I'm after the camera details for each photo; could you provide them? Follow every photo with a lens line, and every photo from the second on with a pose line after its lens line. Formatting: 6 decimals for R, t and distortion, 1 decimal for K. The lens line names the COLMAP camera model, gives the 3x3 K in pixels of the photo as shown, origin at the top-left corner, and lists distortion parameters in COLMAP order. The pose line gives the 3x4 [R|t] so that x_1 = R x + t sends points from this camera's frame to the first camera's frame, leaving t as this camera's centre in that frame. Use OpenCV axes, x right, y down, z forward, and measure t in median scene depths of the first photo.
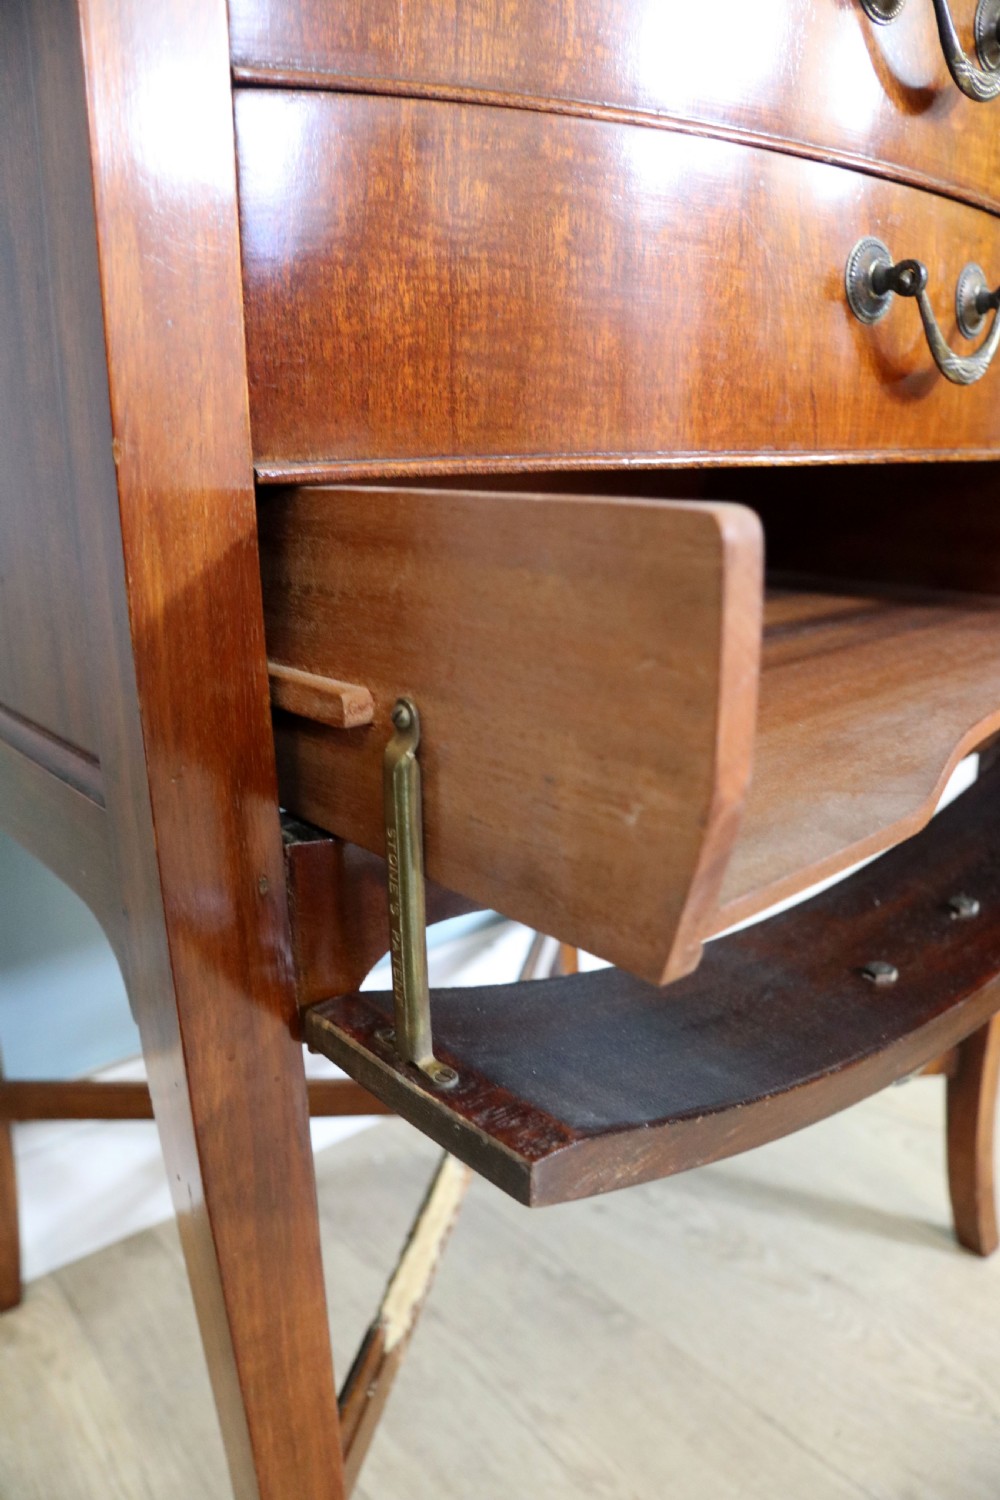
lens RADIAL K [[1088.3, 0, 503.9], [0, 1088.3, 745.5], [0, 0, 1]] dist [-0.166338, 0.073930]
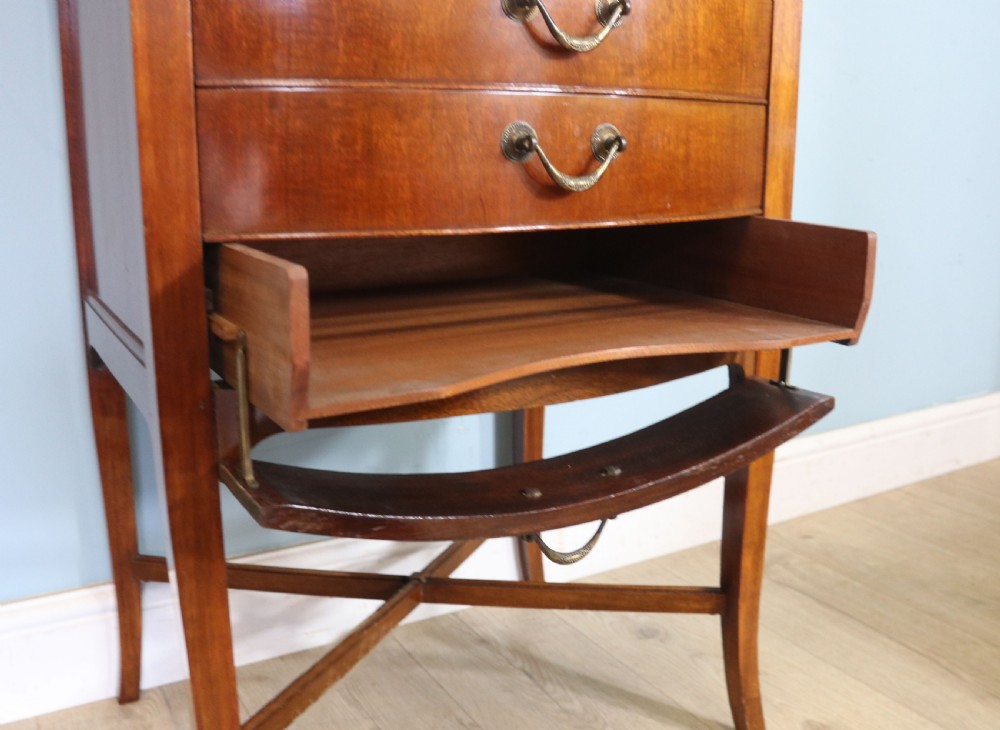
lens RADIAL K [[982.7, 0, 544.8], [0, 982.7, 366.5], [0, 0, 1]] dist [-0.149149, 0.012998]
pose [[0.989401, 0.064316, -0.130191, 0.705731], [-0.069364, 0.996991, -0.034615, 0.056135], [0.127573, 0.043279, 0.990884, -0.907282]]
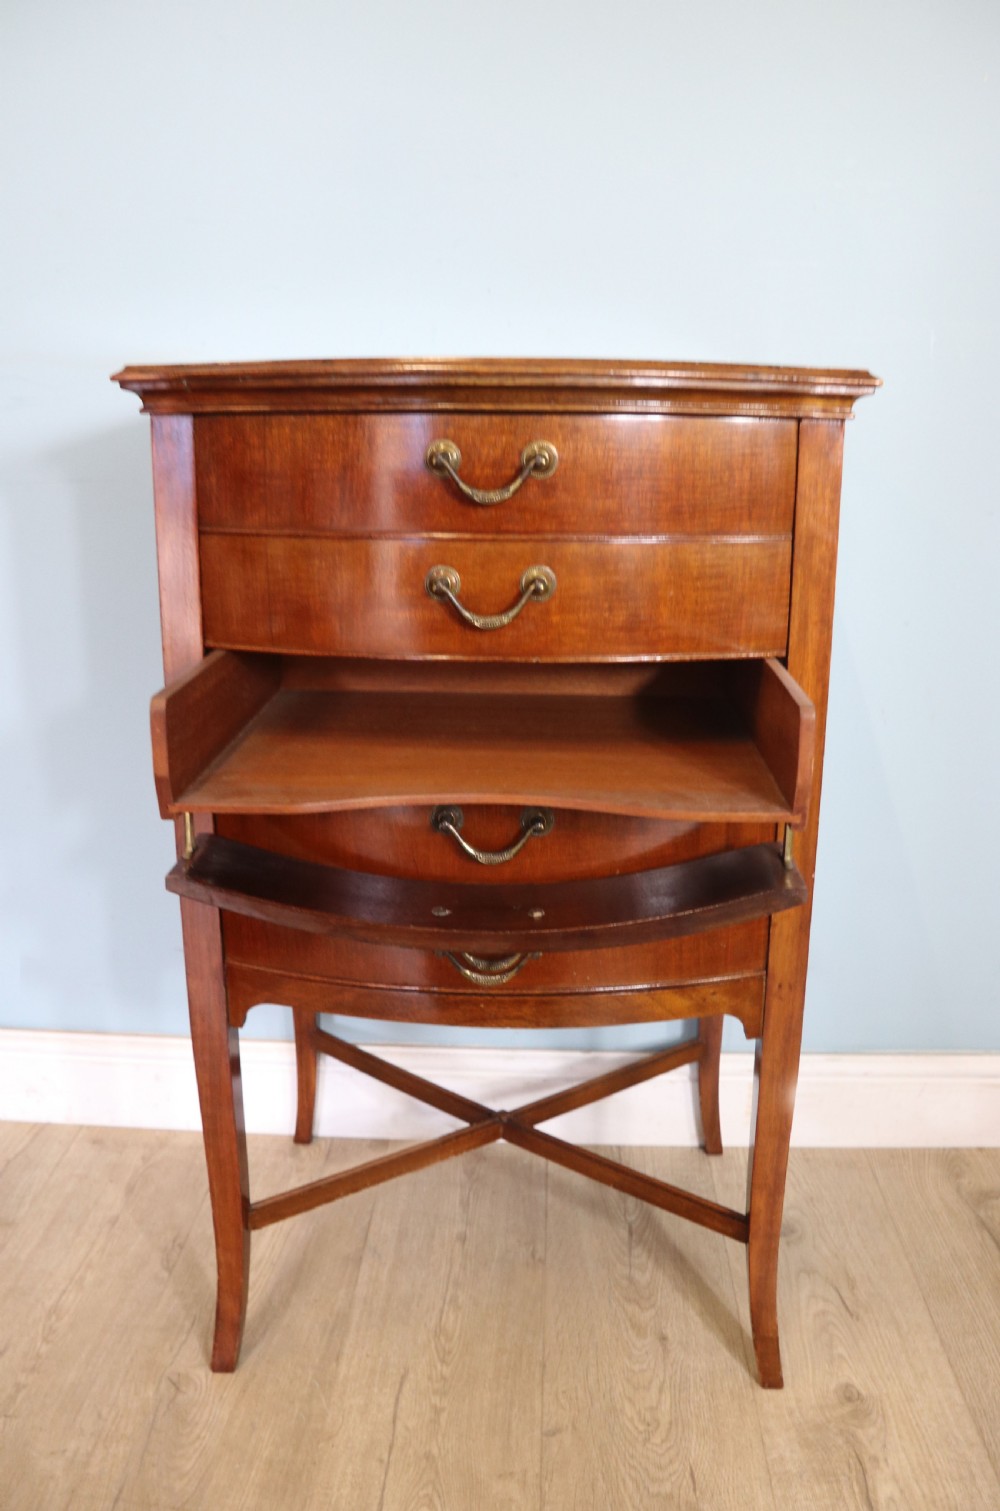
lens RADIAL K [[1244.2, 0, 508.4], [0, 1244.2, 748.8], [0, 0, 1]] dist [-0.184712, 0.123031]
pose [[0.737159, 0.202157, -0.644771, 2.406558], [-0.205700, 0.976047, 0.070849, -0.882215], [0.643649, 0.080403, 0.761086, -1.187568]]
